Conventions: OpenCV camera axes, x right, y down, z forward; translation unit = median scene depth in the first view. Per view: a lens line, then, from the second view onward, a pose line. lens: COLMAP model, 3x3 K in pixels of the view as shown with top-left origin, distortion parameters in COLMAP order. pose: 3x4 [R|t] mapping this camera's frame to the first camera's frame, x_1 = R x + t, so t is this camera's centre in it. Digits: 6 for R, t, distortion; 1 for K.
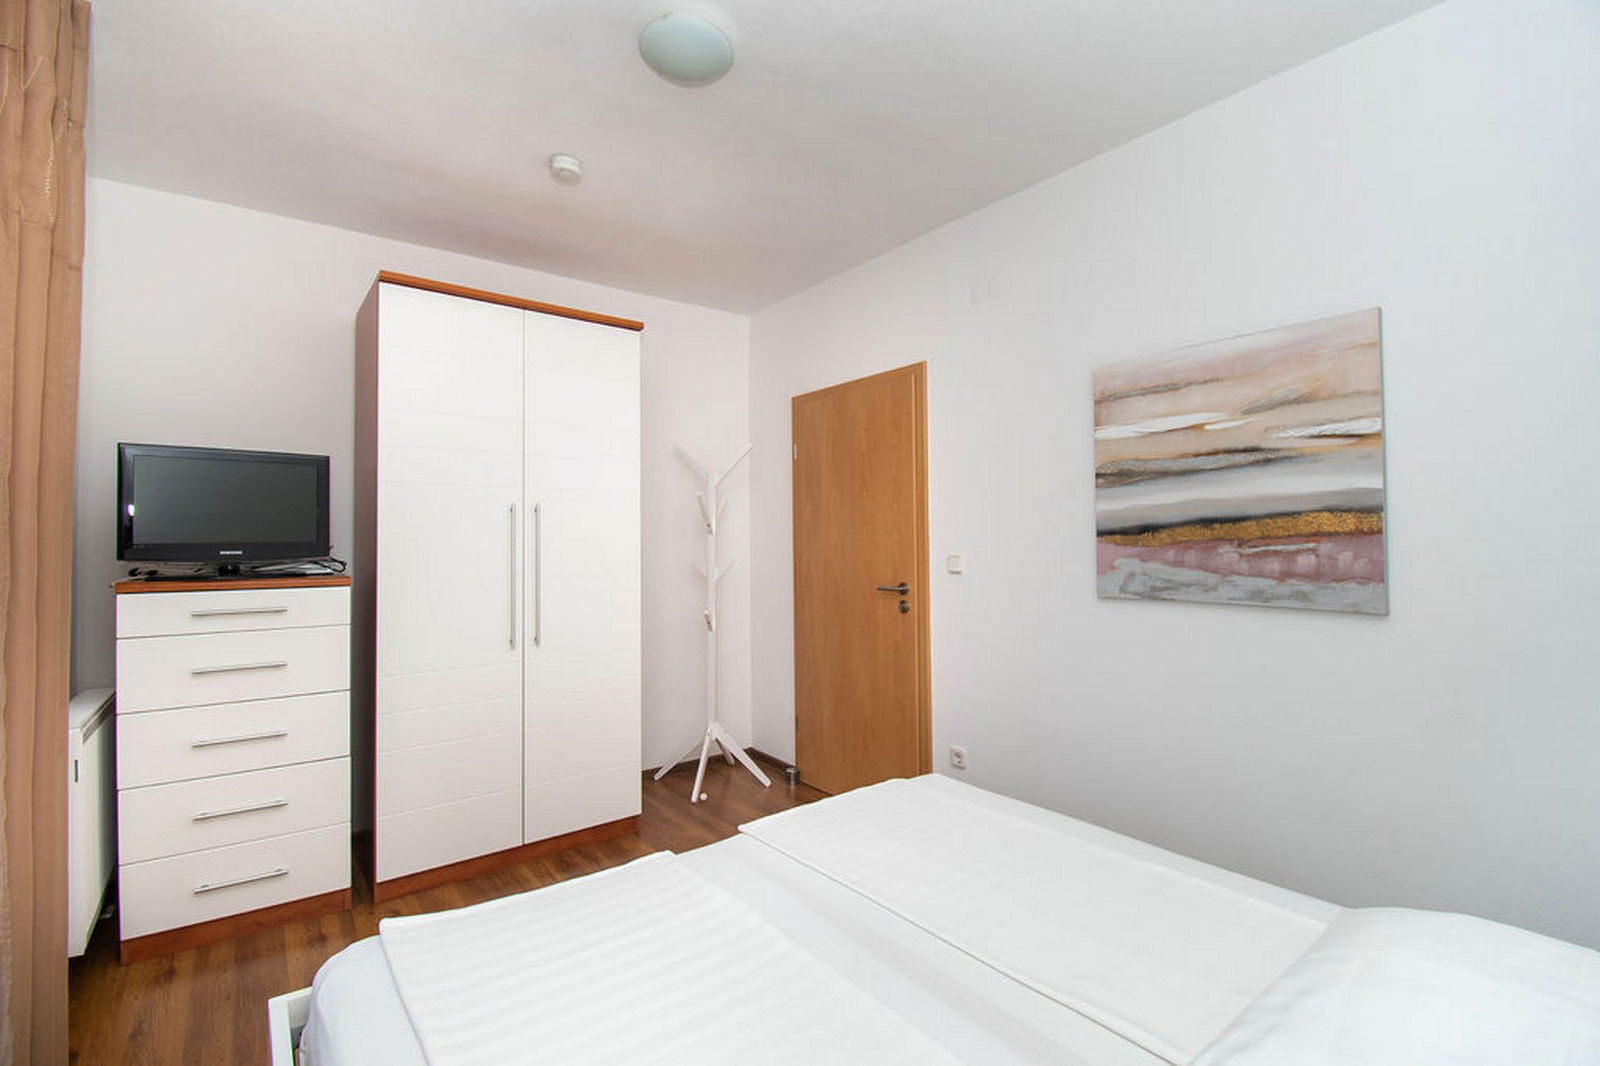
lens RADIAL K [[723.6, 0, 810.2], [0, 723.6, 530.6], [0, 0, 1]] dist [0.003045, -0.012719]
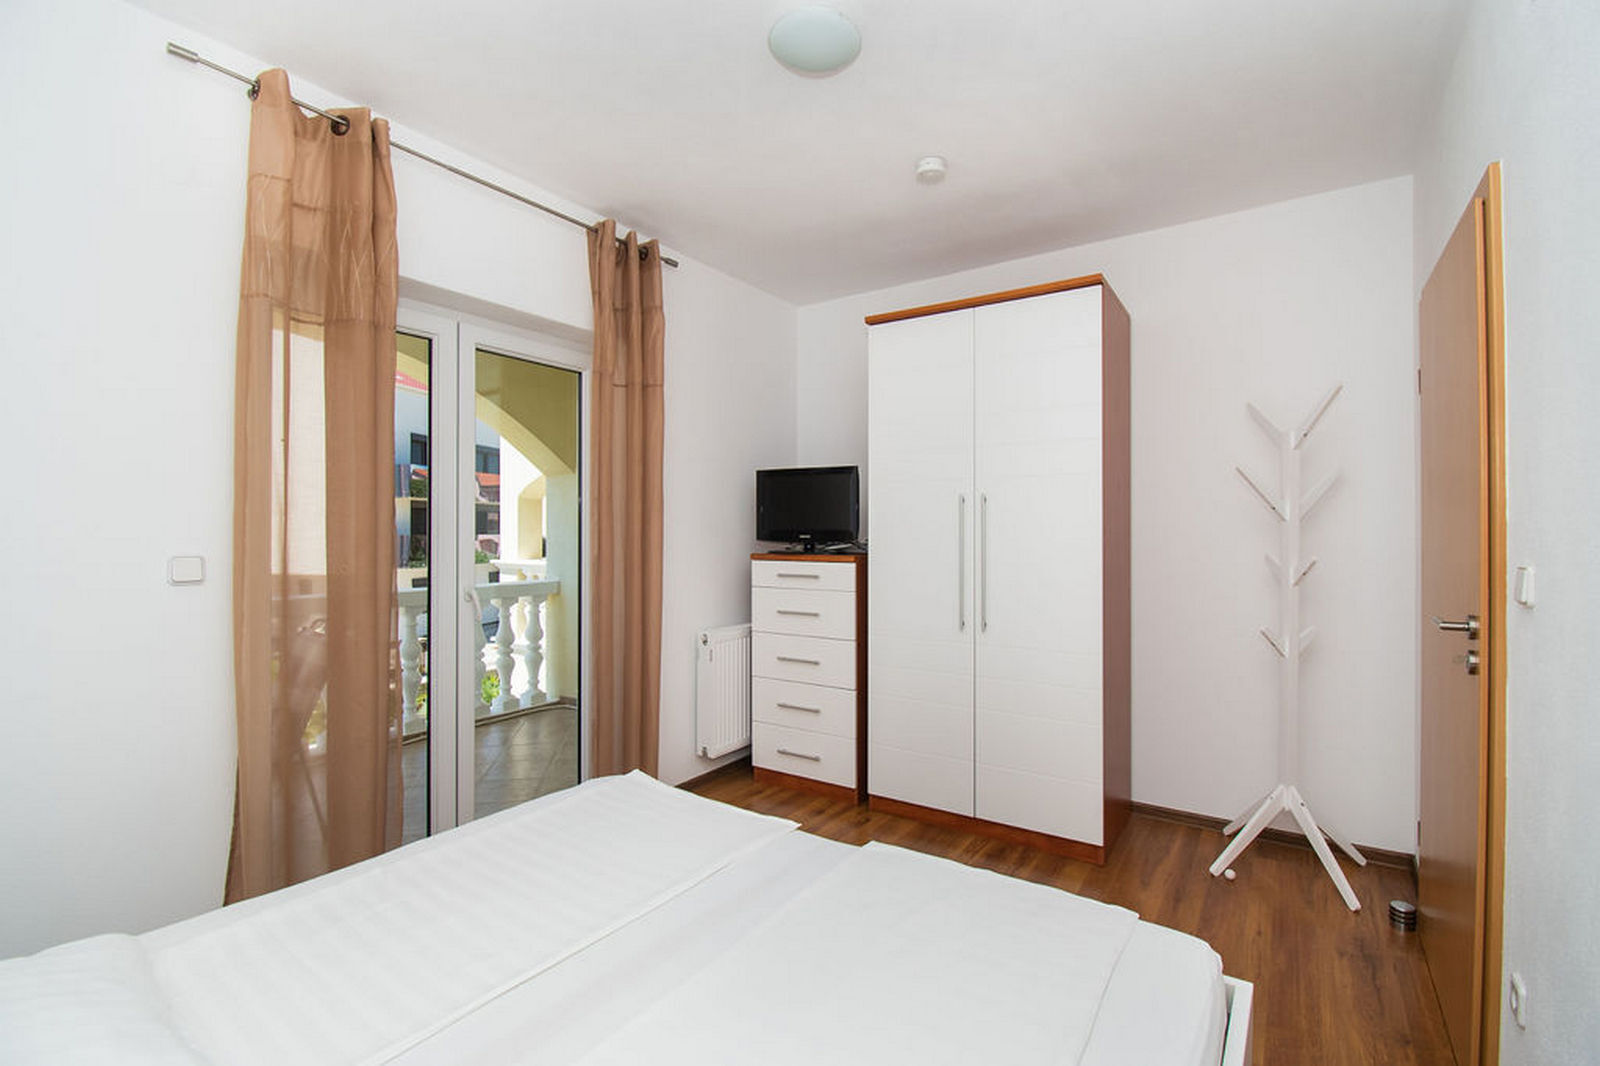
lens RADIAL K [[723.6, 0, 810.2], [0, 723.6, 530.6], [0, 0, 1]] dist [0.003045, -0.012719]
pose [[0.302814, 0.008234, -0.953014, 0.662338], [0.012377, 0.999844, 0.012571, -0.000617], [0.952969, -0.015602, 0.302665, 0.569281]]
